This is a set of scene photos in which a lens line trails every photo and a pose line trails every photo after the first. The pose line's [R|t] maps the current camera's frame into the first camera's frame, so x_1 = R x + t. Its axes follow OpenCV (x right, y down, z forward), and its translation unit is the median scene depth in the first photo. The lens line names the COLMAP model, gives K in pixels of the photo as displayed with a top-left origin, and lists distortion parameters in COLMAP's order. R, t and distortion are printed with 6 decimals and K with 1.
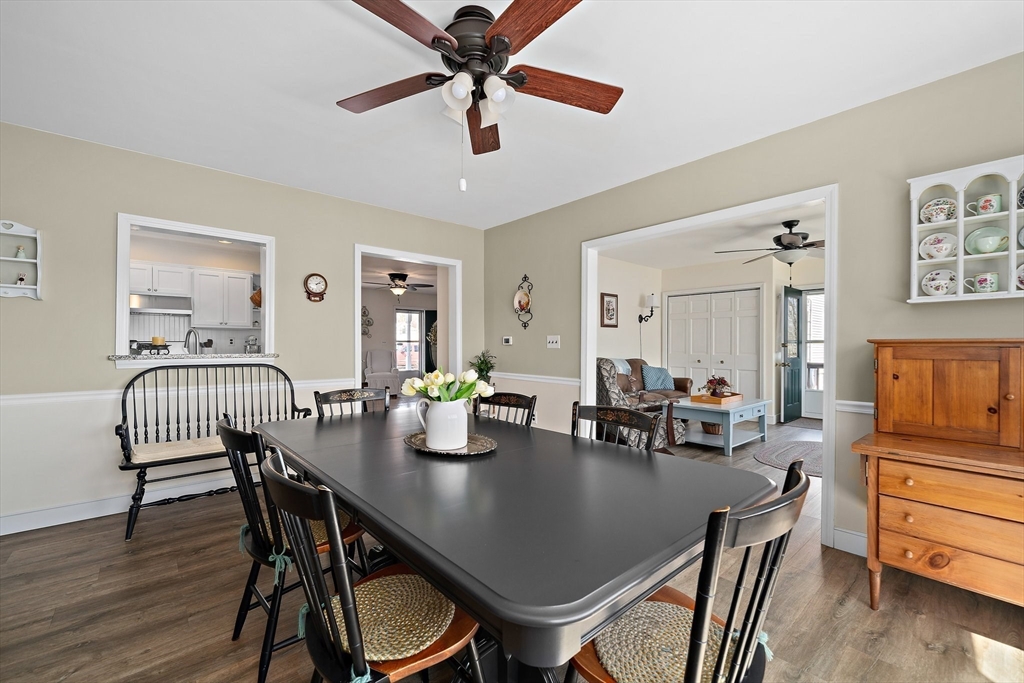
lens RADIAL K [[422.7, 0, 515.5], [0, 422.7, 347.3], [0, 0, 1]] dist [-0.001757, -0.000207]
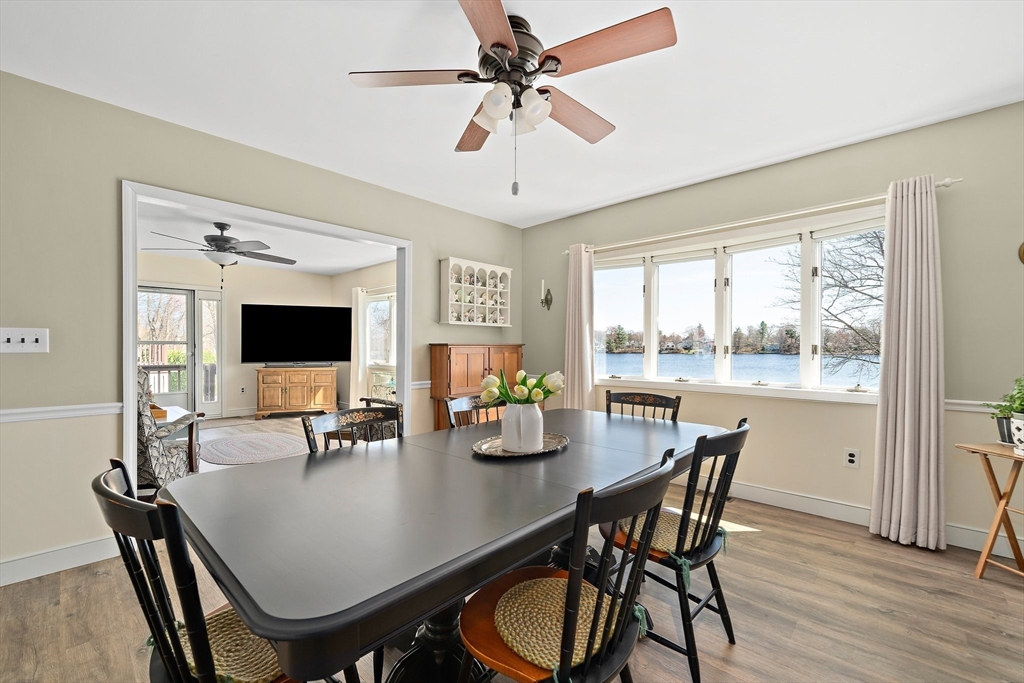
lens RADIAL K [[427.4, 0, 513.7], [0, 427.4, 344.3], [0, 0, 1]] dist [-0.001302, -0.000301]
pose [[-0.090766, 0.002225, 0.995870, -0.302692], [0.005565, 0.999983, -0.001726, -0.003150], [-0.995857, 0.005386, -0.090777, 0.284860]]
